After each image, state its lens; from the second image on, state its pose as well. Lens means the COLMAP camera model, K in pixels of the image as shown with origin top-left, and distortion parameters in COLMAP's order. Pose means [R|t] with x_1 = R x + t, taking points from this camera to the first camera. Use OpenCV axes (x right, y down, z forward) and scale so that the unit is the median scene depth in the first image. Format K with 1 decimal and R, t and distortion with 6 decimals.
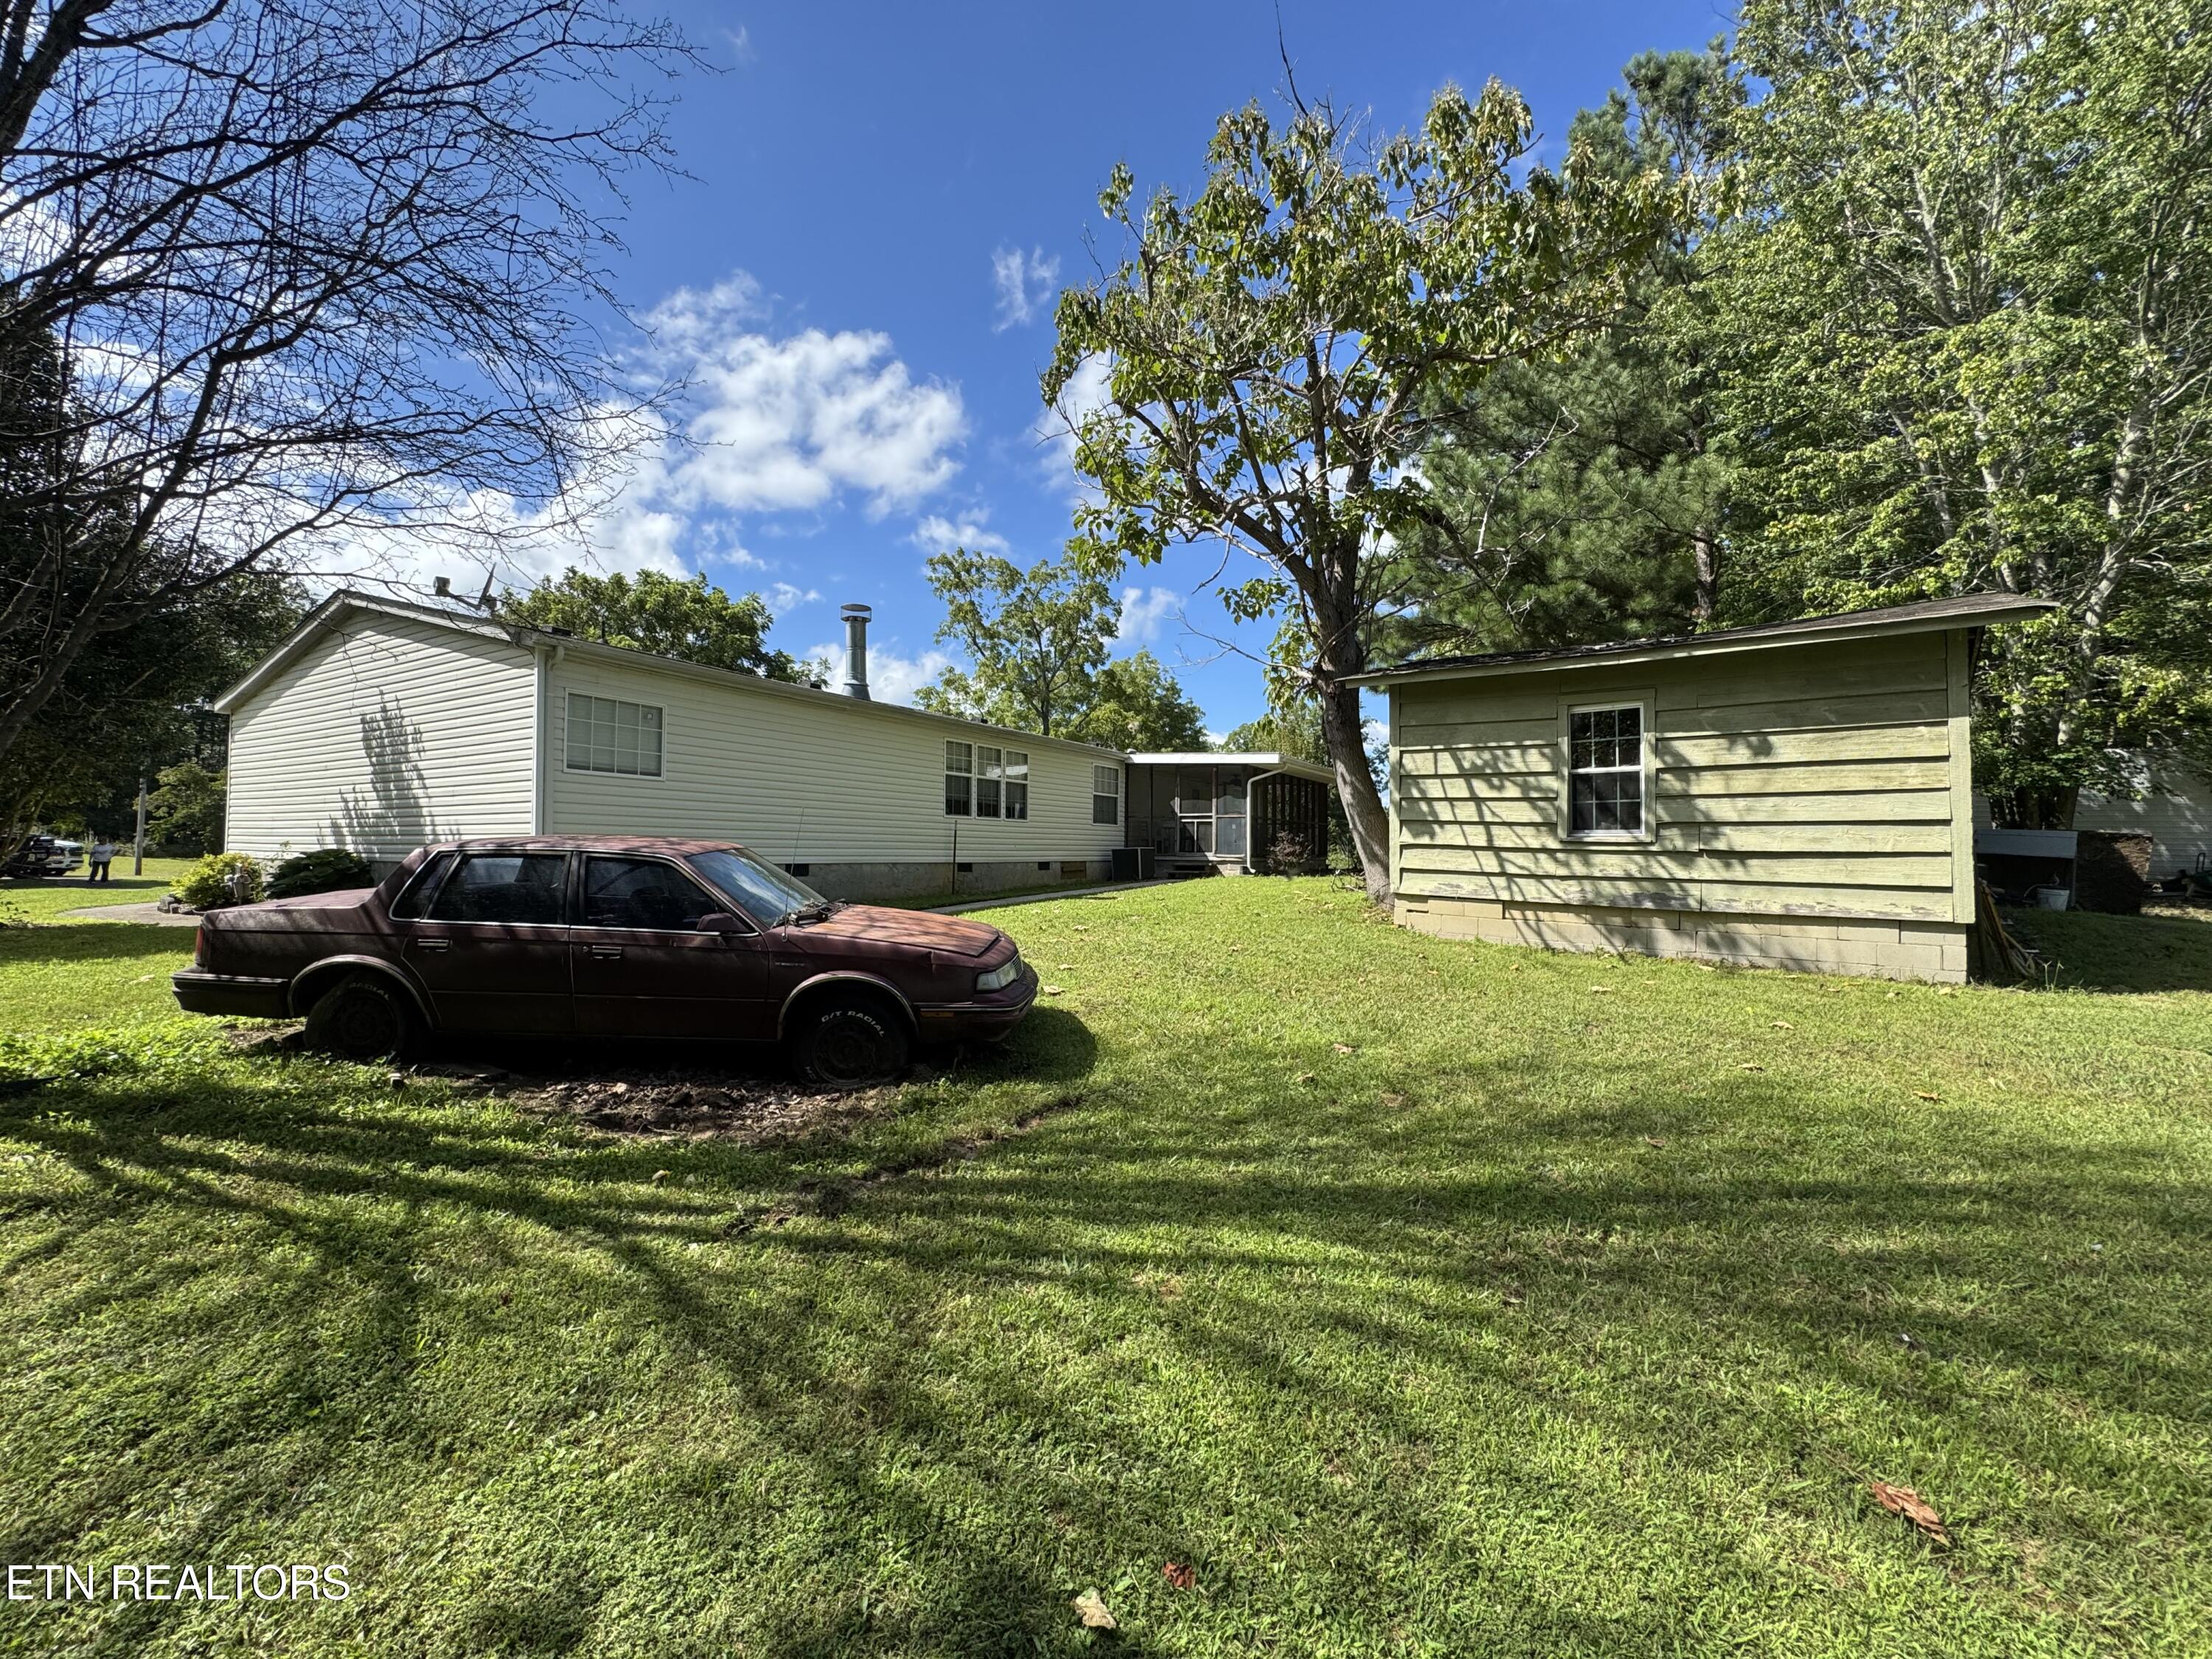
lens RADIAL K [[889.0, 0, 1101.9], [0, 889.0, 831.6], [0, 0, 1]] dist [0.000990, 0.000119]
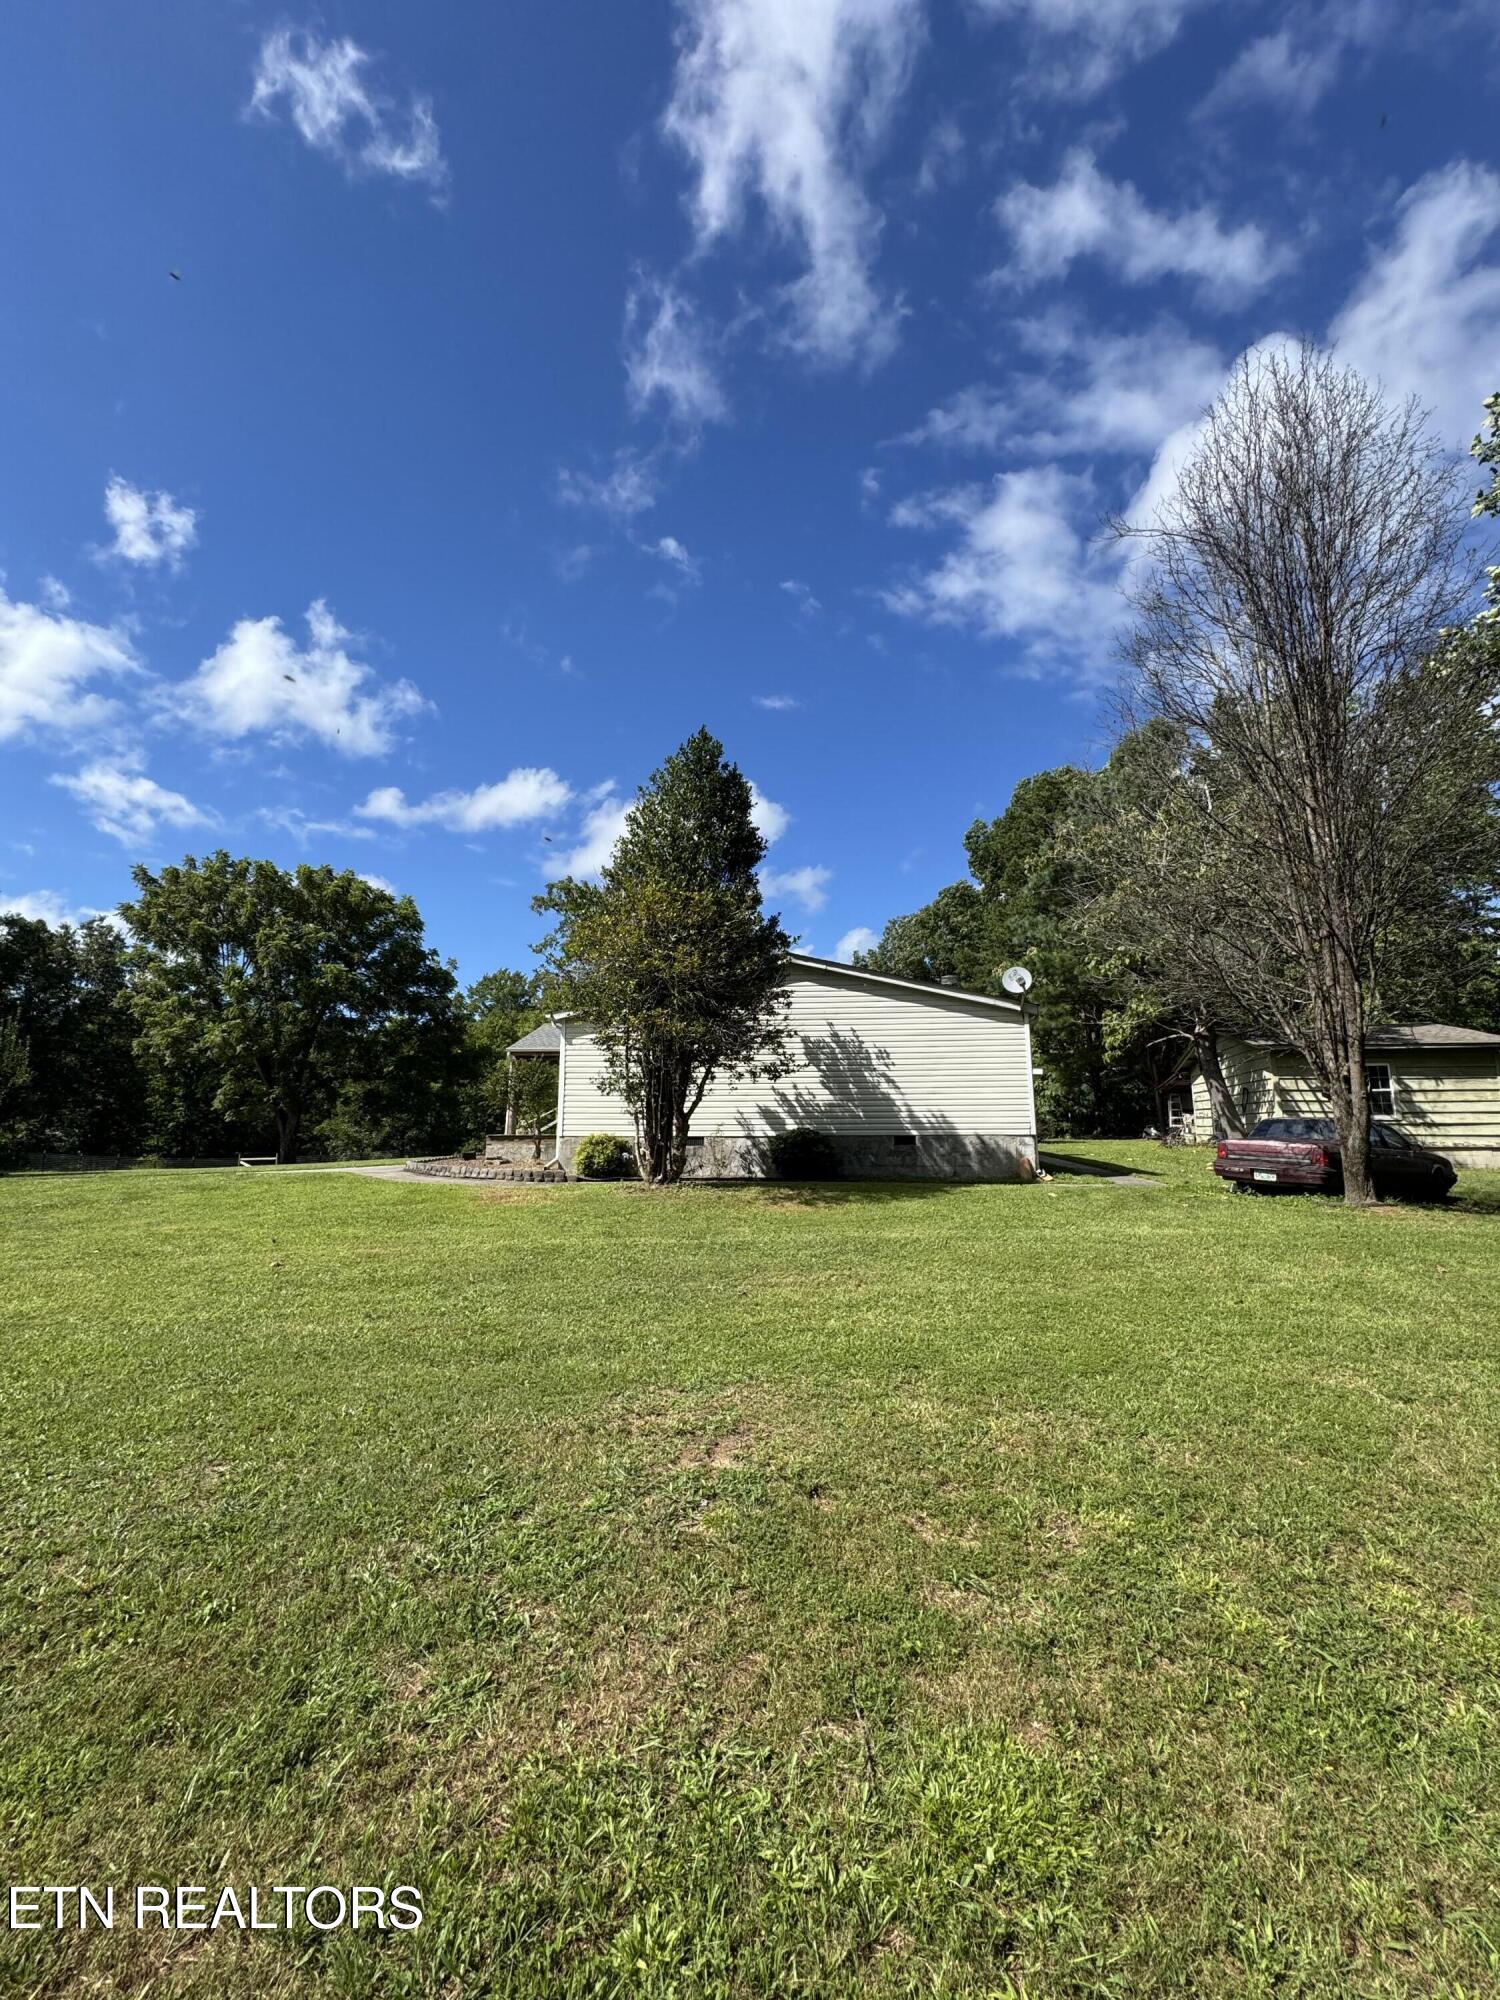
lens RADIAL K [[803.8, 0, 750.1], [0, 803.8, 1000.0], [0, 0, 1]] dist [0.000990, 0.000119]
pose [[0.906934, 0.061308, 0.416788, -1.933860], [-0.000042, 0.989367, -0.145443, 0.007542], [-0.421273, 0.131890, 0.897292, -0.299964]]
